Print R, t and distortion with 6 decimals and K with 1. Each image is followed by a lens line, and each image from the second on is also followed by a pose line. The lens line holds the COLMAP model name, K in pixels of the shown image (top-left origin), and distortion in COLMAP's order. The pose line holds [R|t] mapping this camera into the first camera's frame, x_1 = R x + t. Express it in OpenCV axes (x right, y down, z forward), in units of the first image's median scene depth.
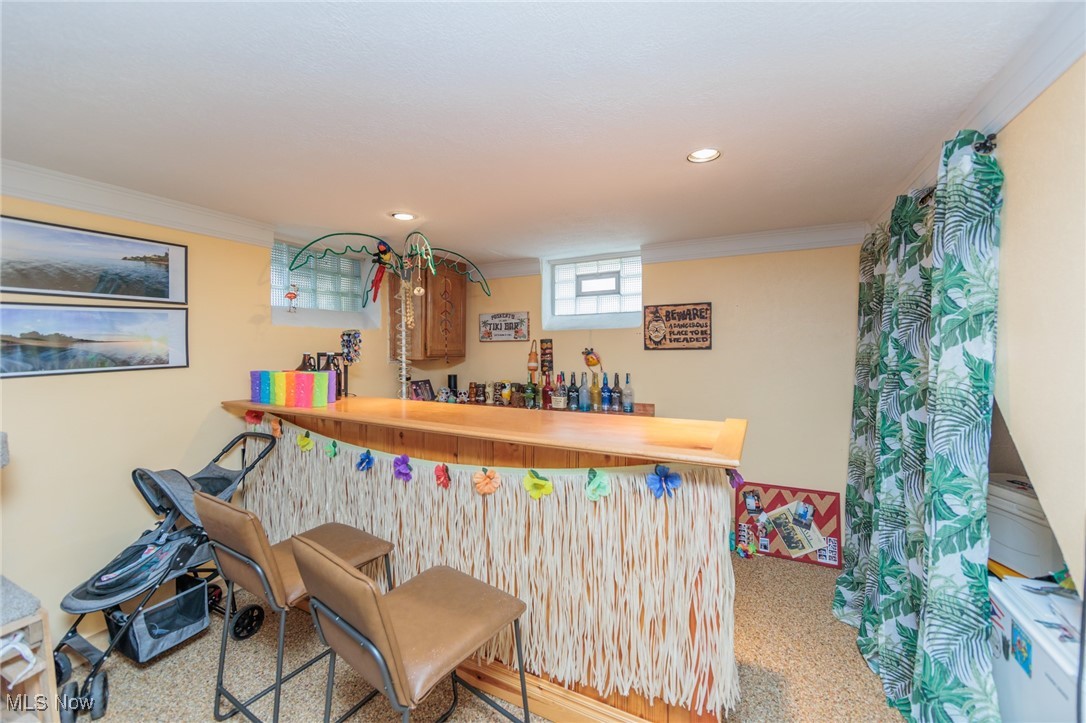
lens RADIAL K [[426.6, 0, 543.9], [0, 426.6, 348.7], [0, 0, 1]] dist [0.000056, -0.000284]
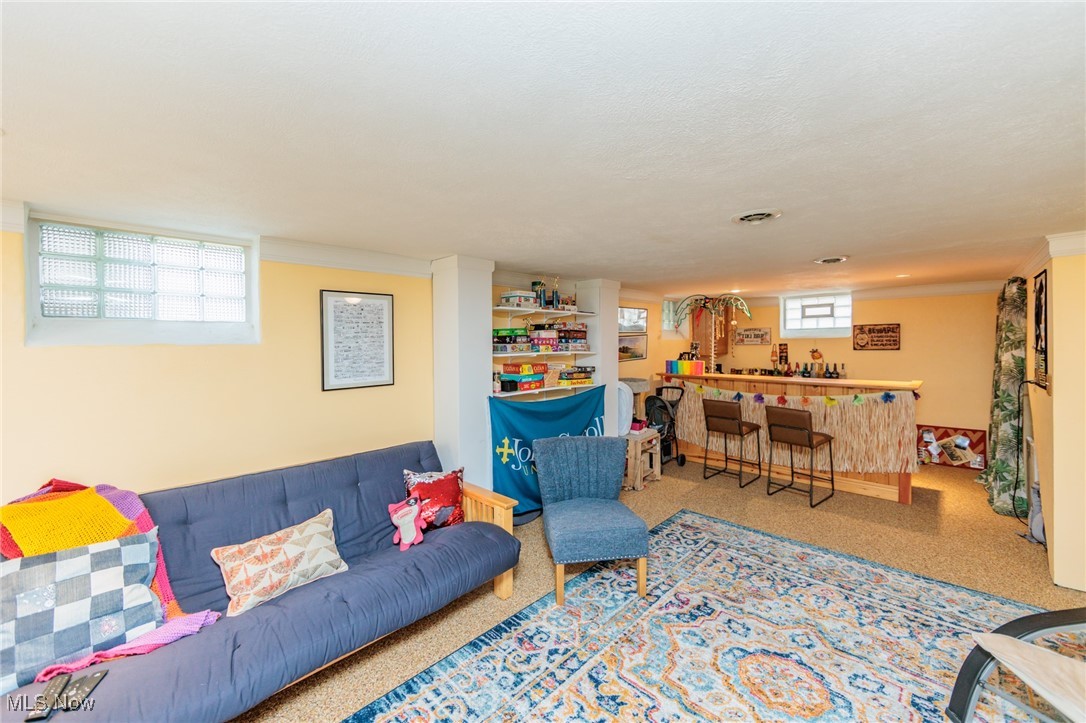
lens RADIAL K [[426.6, 0, 543.9], [0, 426.6, 348.7], [0, 0, 1]] dist [0.000056, -0.000284]
pose [[0.958335, -0.003015, -0.285630, -0.485653], [0.006962, 0.999894, 0.012802, -0.034474], [0.285561, -0.014257, 0.958255, -1.050276]]
